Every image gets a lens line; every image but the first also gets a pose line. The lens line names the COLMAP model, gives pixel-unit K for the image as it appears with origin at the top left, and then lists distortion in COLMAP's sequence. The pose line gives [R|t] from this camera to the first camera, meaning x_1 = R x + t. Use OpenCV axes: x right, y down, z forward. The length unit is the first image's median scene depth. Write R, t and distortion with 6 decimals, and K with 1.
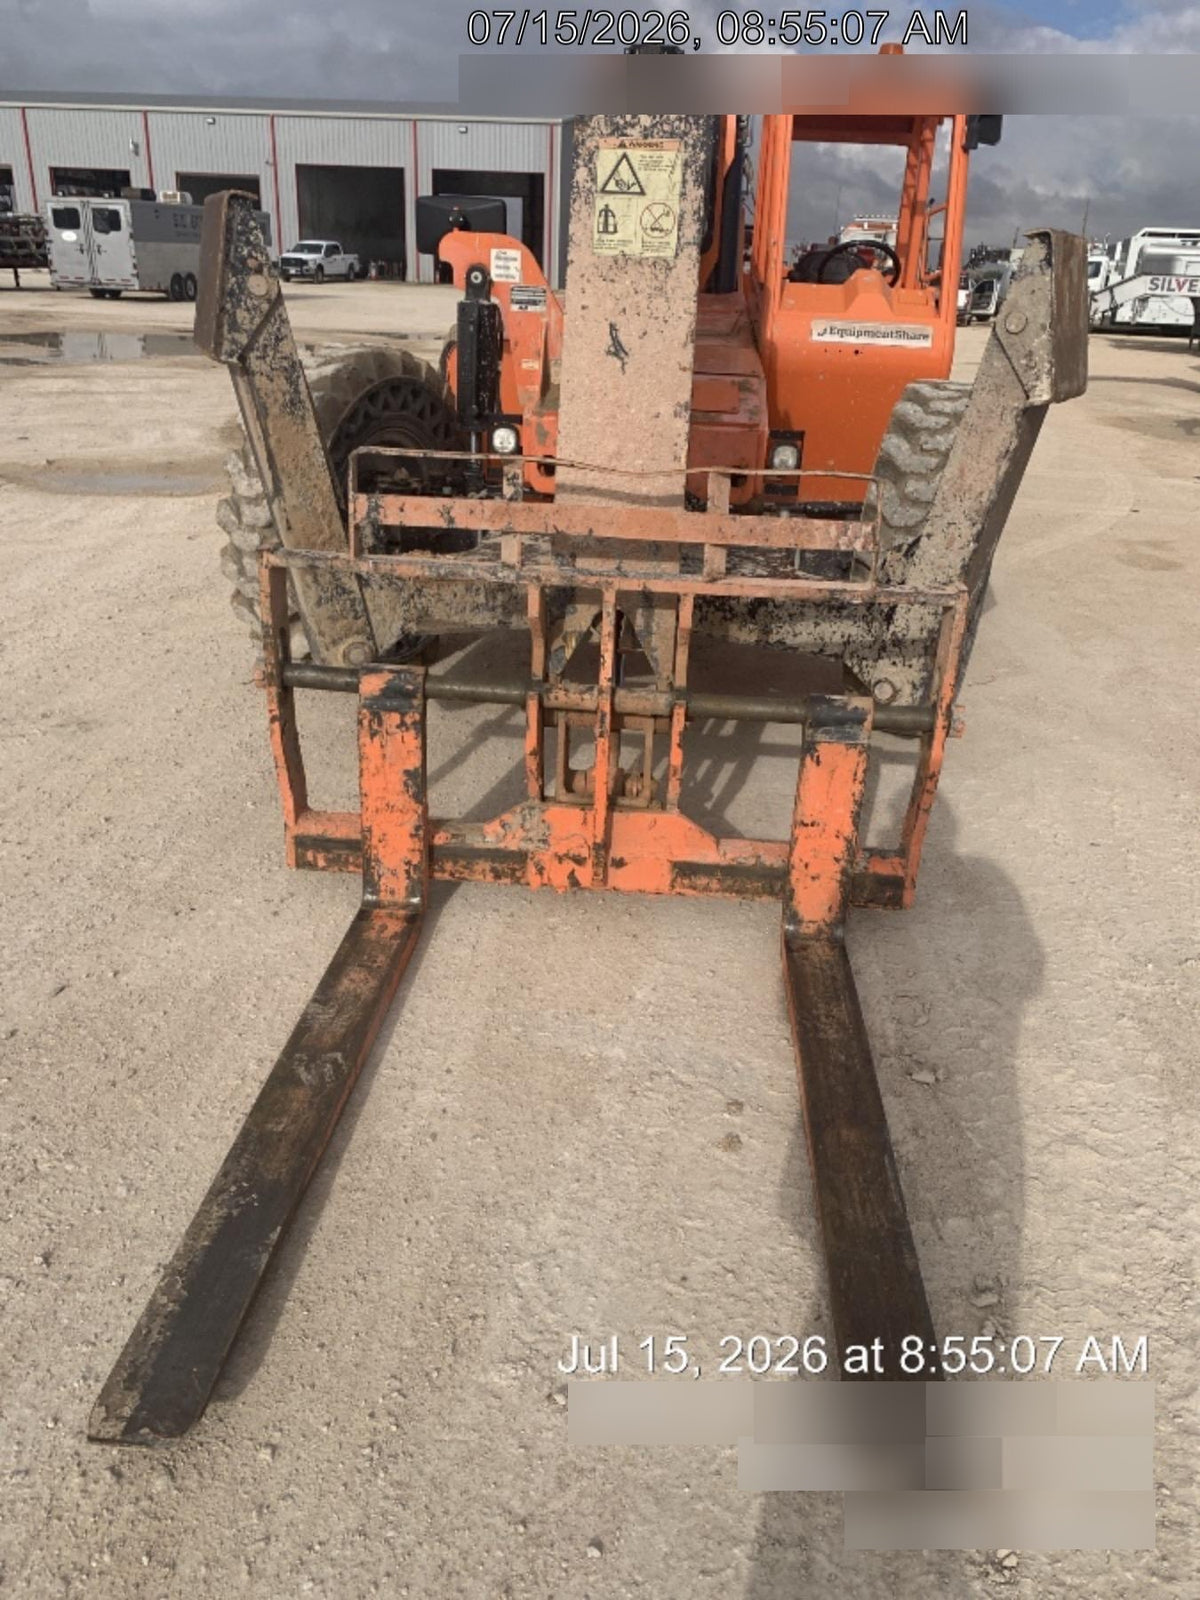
lens RADIAL K [[1201.5, 0, 600.0], [0, 1201.5, 800.0], [0, 0, 1]] dist [0.079556, -0.122867]
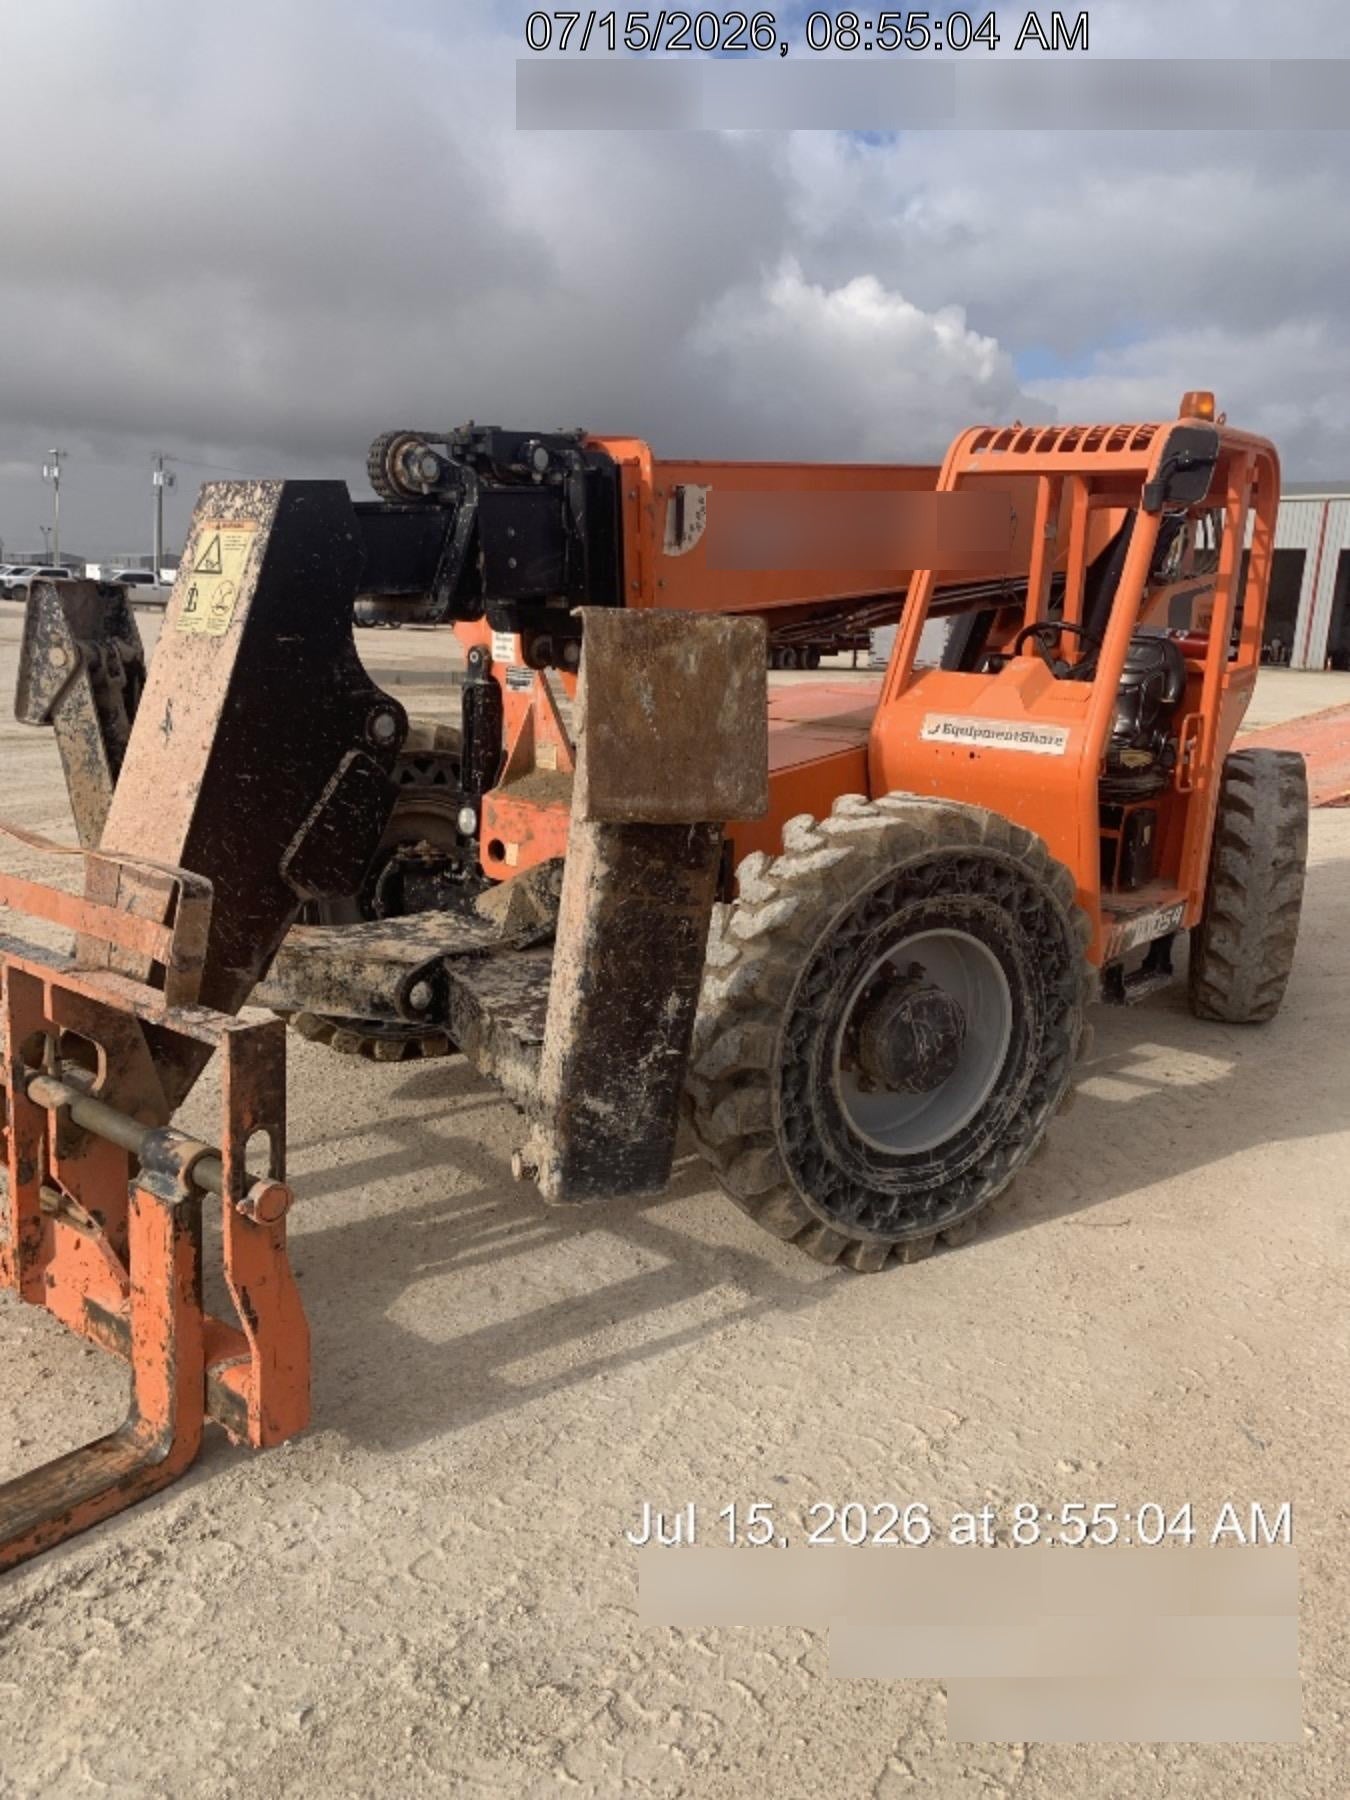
lens RADIAL K [[1351.7, 0, 675.0], [0, 1351.7, 900.0], [0, 0, 1]] dist [0.079556, -0.122867]
pose [[0.822995, 0.114573, -0.556374, 0.841446], [-0.239666, 0.958039, -0.157230, -0.151093], [0.515014, 0.262744, 0.815921, 0.335680]]
